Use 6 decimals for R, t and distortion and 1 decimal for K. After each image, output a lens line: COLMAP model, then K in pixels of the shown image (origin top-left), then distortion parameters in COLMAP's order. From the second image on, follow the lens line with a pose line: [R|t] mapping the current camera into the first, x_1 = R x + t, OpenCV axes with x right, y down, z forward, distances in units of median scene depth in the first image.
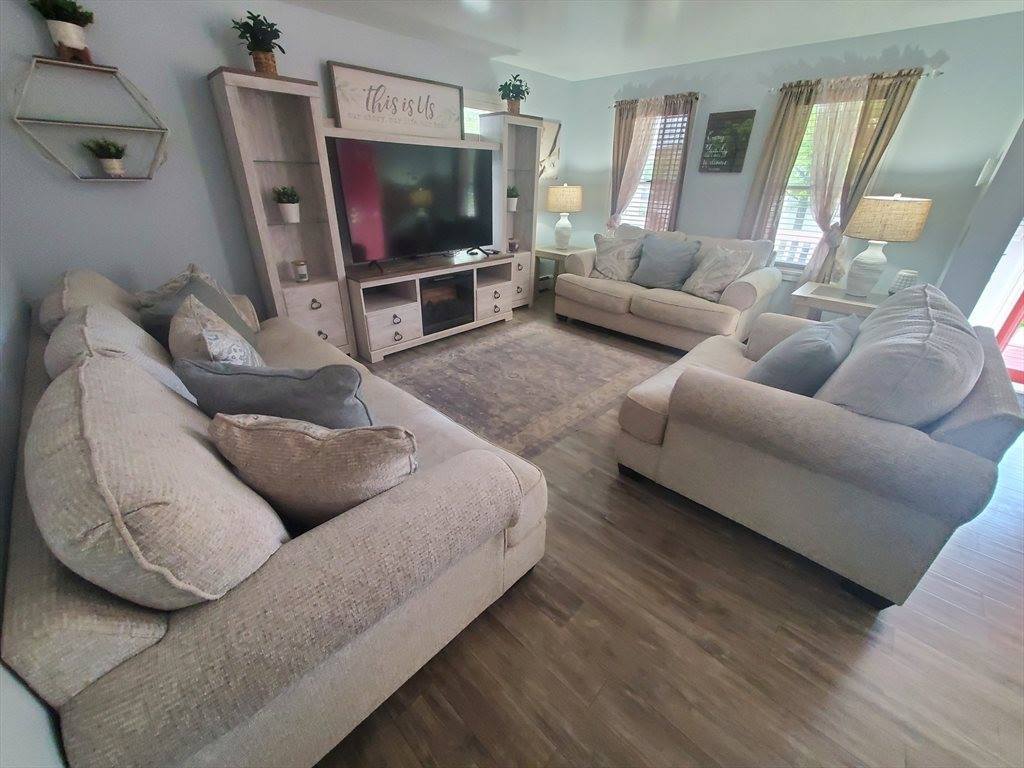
lens RADIAL K [[405.6, 0, 506.4], [0, 405.6, 382.2], [0, 0, 1]] dist [0.000802, 0.000041]
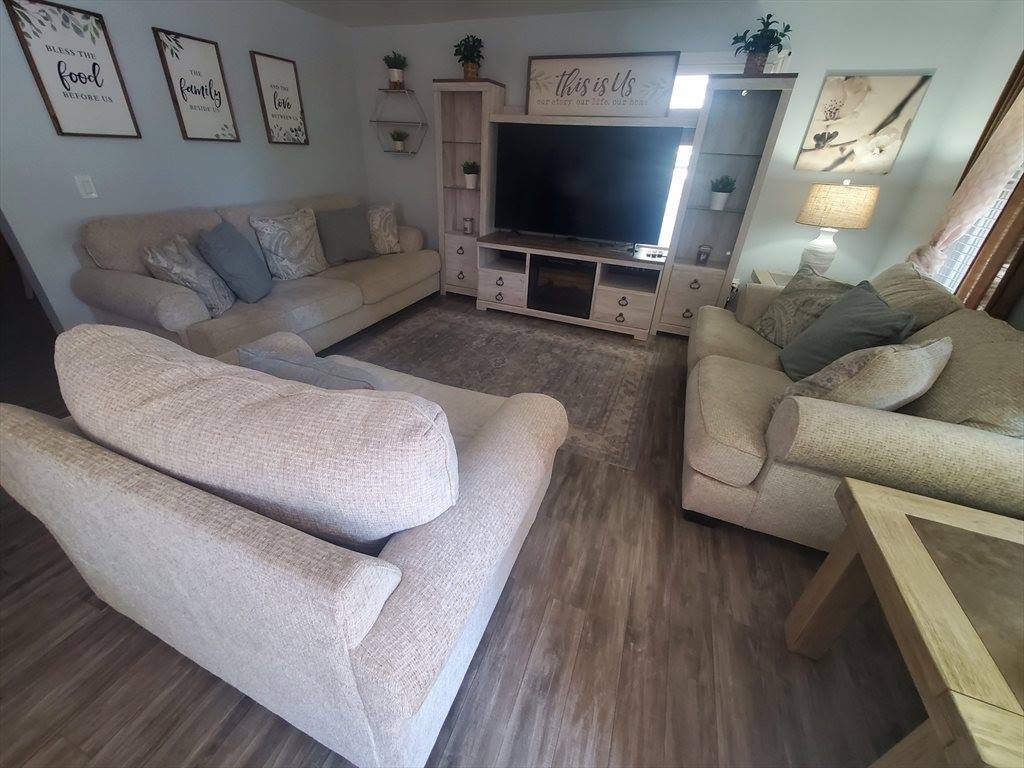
lens RADIAL K [[405.6, 0, 504.7], [0, 405.6, 382.4], [0, 0, 1]] dist [0.000802, 0.000041]
pose [[0.366496, 0.459868, -0.808828, 0.739614], [-0.454709, 0.846956, 0.275508, -0.219639], [0.811739, 0.266809, 0.519512, 0.457080]]
